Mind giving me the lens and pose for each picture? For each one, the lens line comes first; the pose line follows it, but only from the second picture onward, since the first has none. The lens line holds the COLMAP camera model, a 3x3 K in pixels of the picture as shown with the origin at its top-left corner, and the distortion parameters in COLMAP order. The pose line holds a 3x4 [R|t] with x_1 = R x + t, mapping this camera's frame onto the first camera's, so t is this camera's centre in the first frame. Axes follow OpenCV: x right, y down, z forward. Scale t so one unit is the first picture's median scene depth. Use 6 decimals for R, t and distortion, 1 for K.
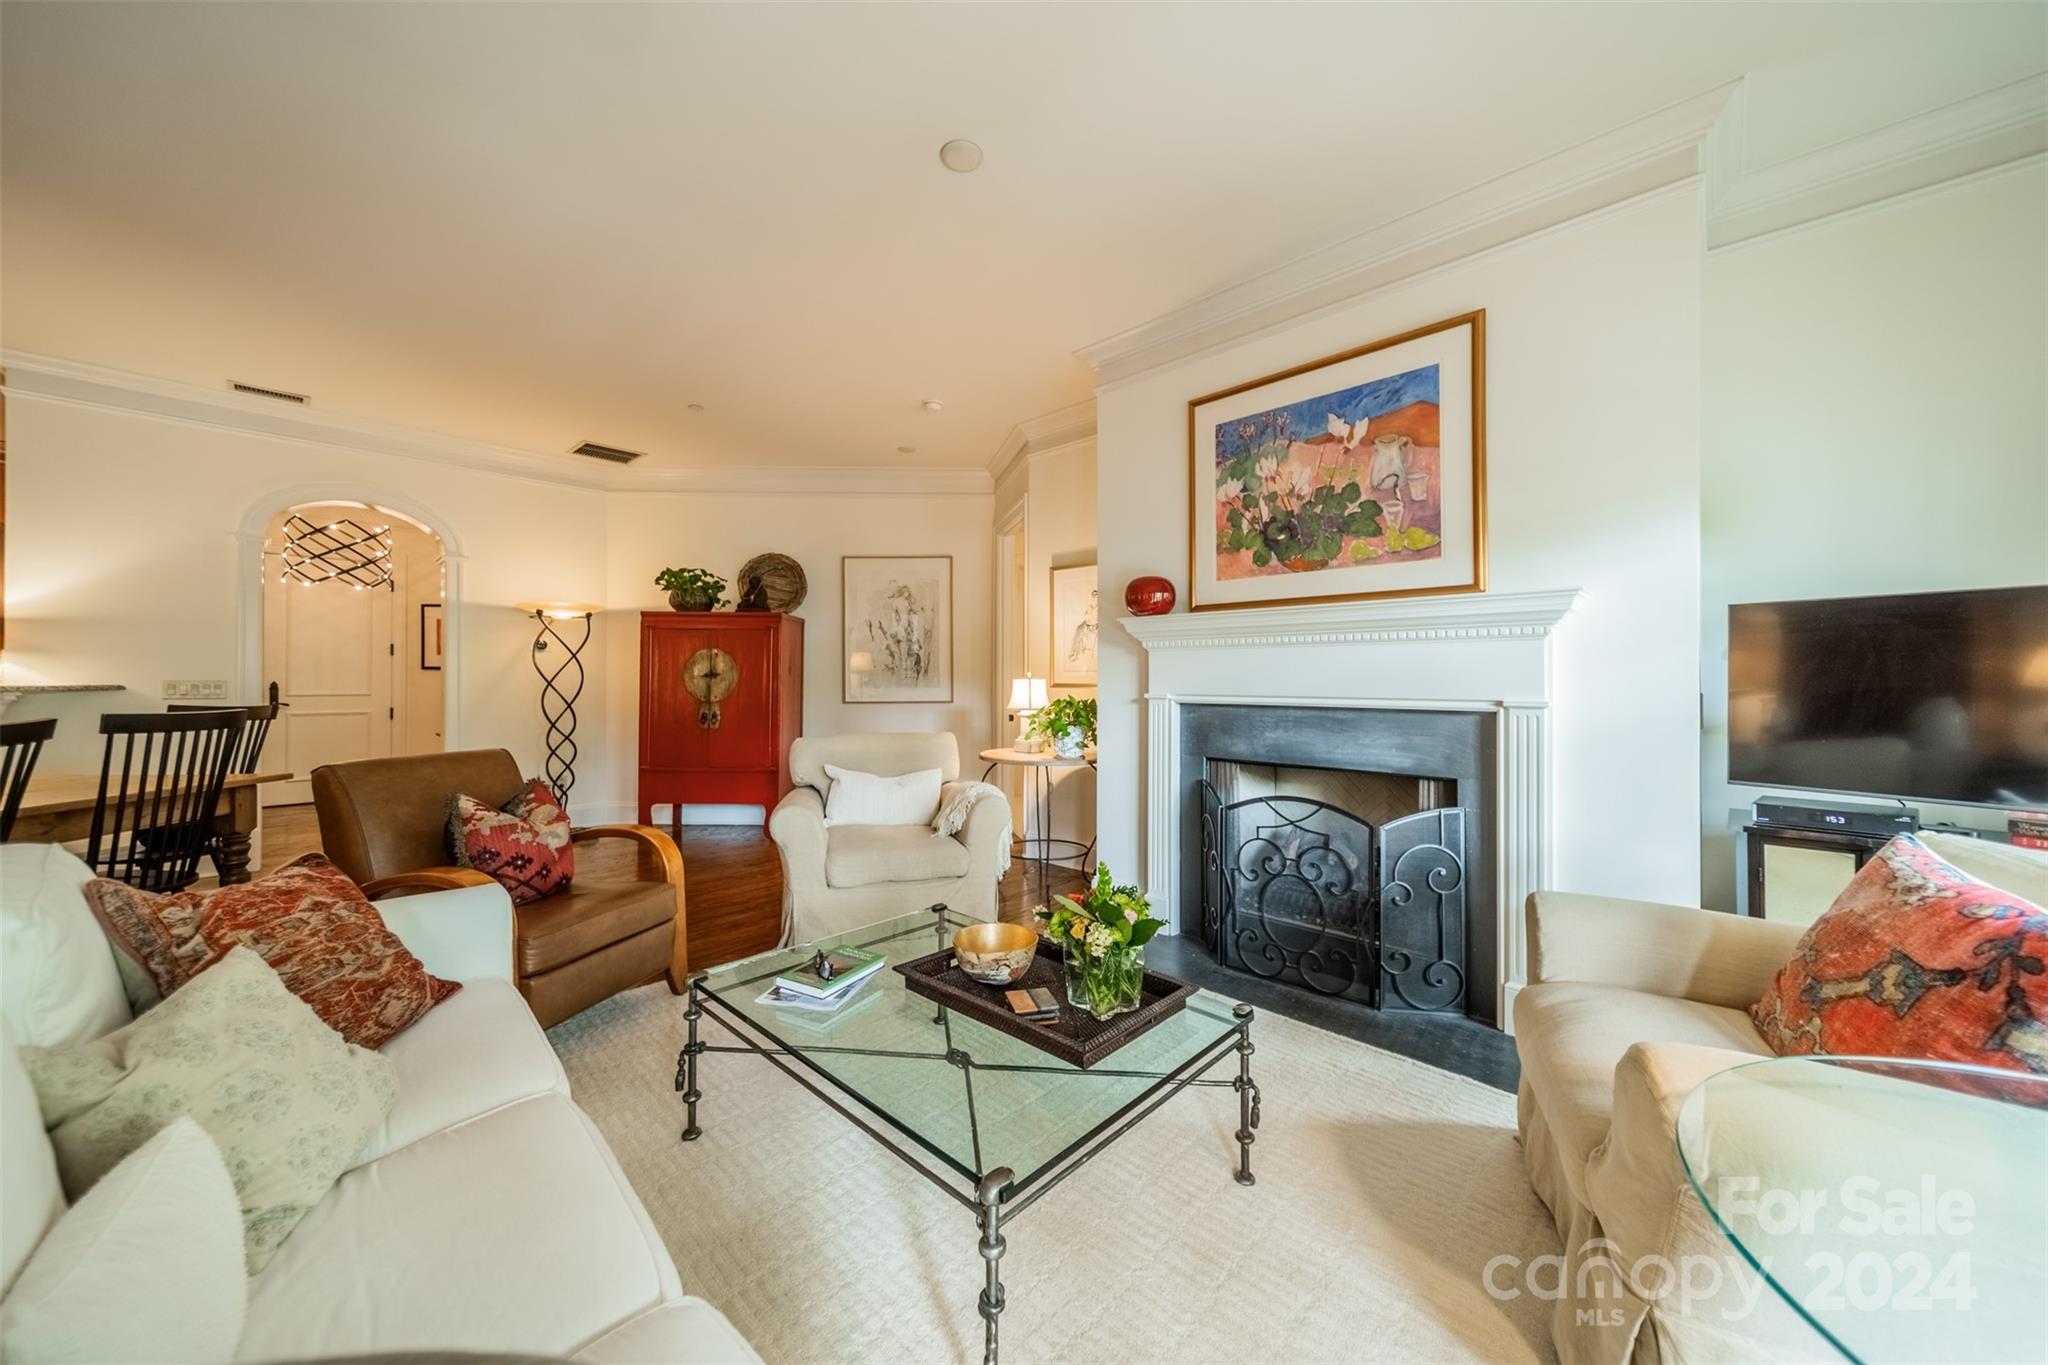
lens RADIAL K [[717.9, 0, 1017.4], [0, 717.9, 672.5], [0, 0, 1]] dist [-0.000294, -0.000011]
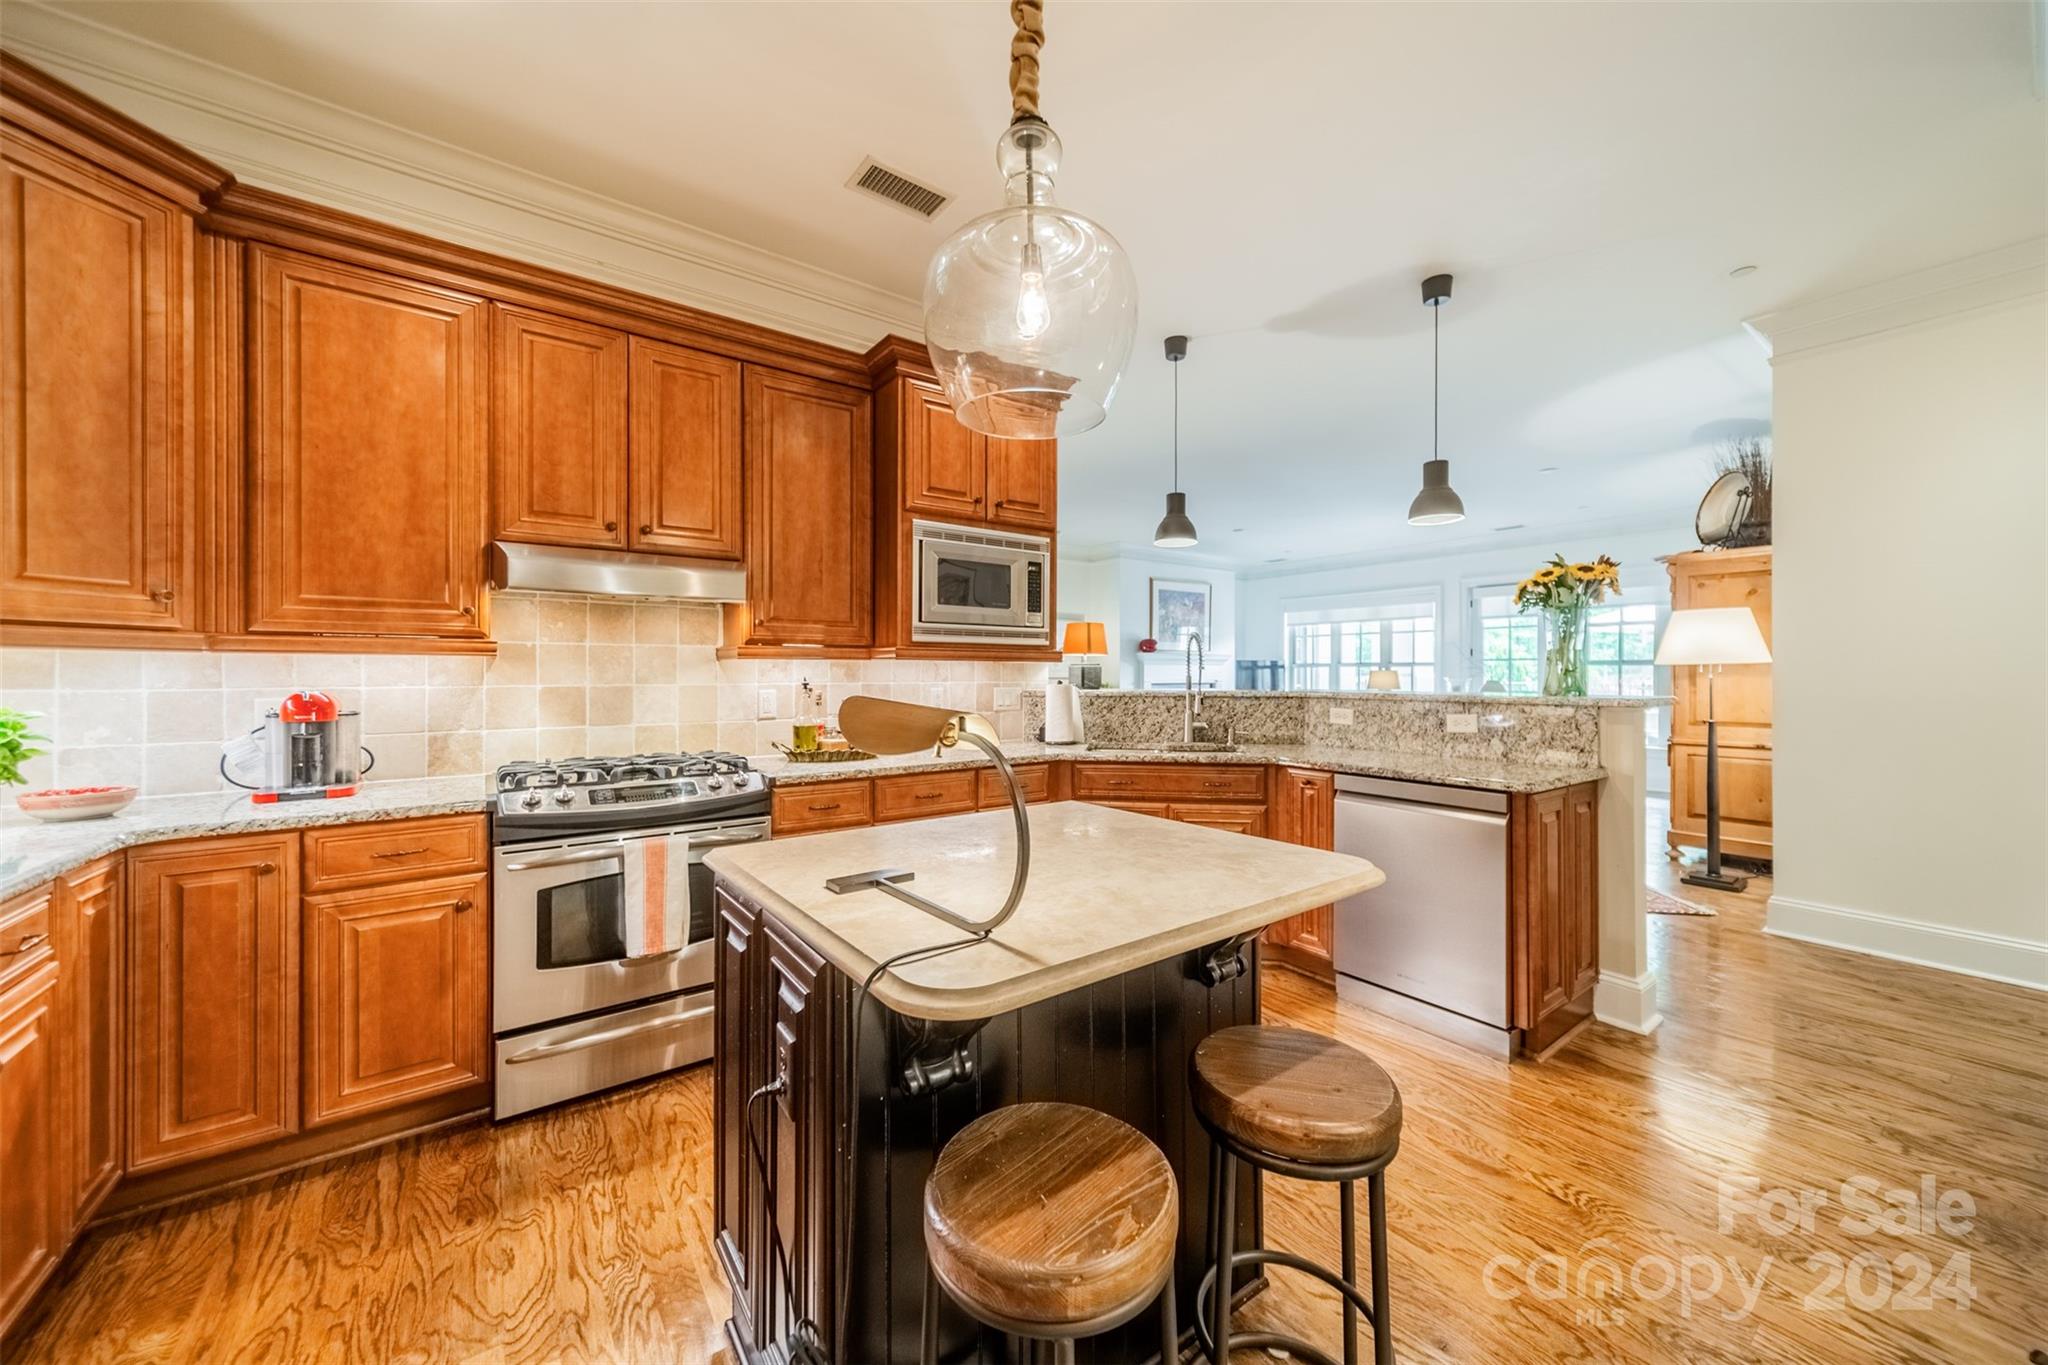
lens RADIAL K [[735.3, 0, 1027.6], [0, 735.3, 675.6], [0, 0, 1]] dist [0.001209, 0.000074]
pose [[0.174227, -0.004040, 0.984697, -3.091972], [-0.005685, 0.999971, 0.005109, -0.003458], [-0.984689, -0.006488, 0.174199, 1.112161]]
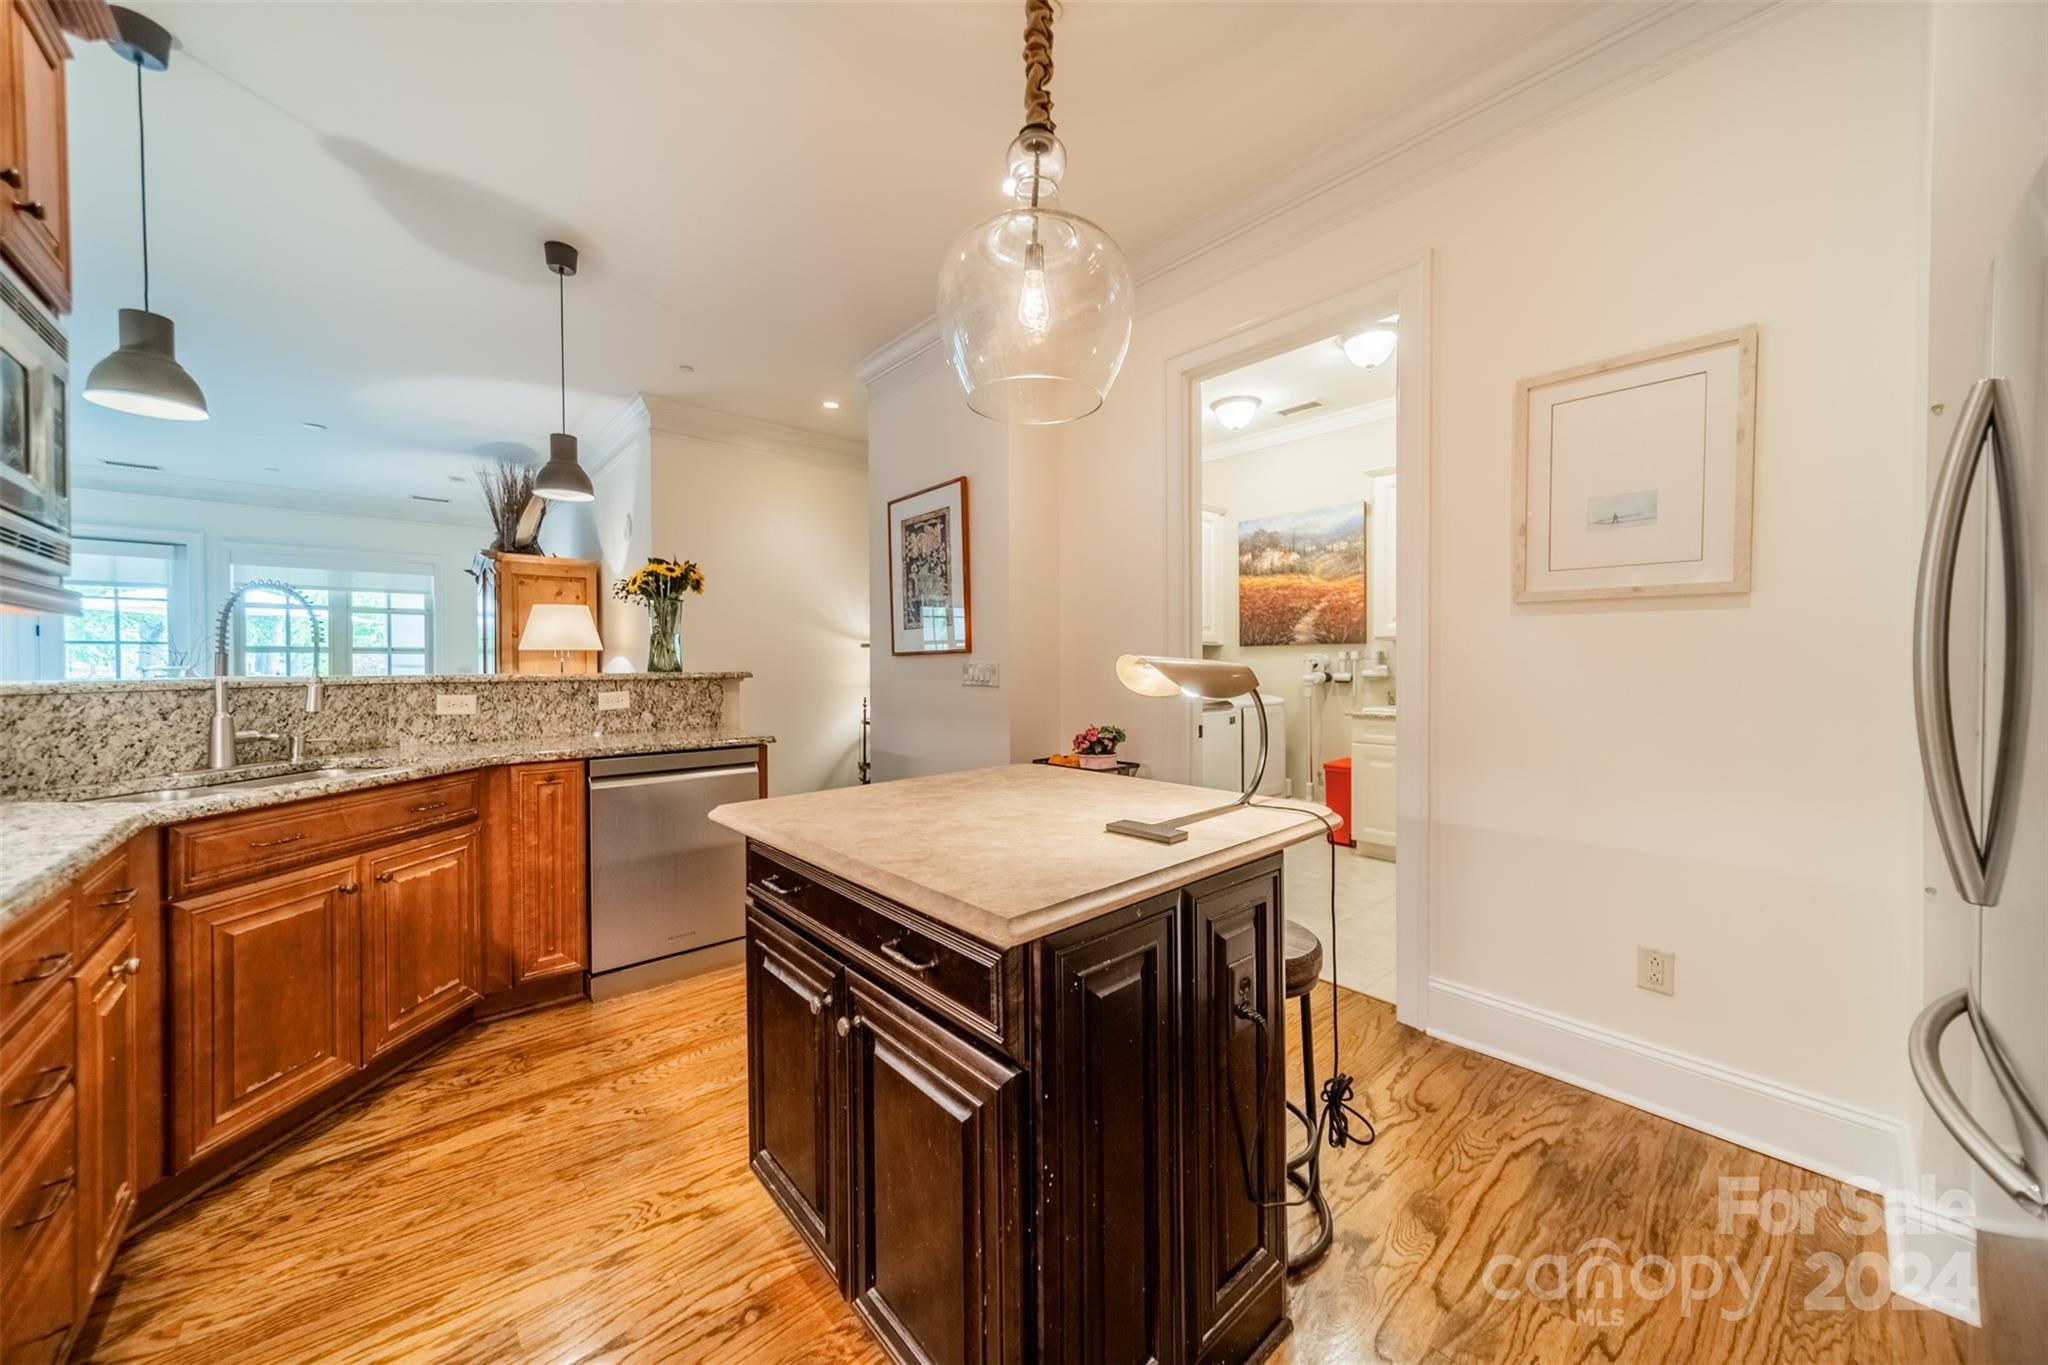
lens RADIAL K [[723.5, 0, 1027.5], [0, 723.5, 674.9], [0, 0, 1]] dist [0.002028, 0.000357]
pose [[-0.996296, 0.001708, 0.085975, -2.708576], [0.002619, 0.999942, 0.010487, 0.016122], [-0.085952, 0.010673, -0.996242, 1.642129]]
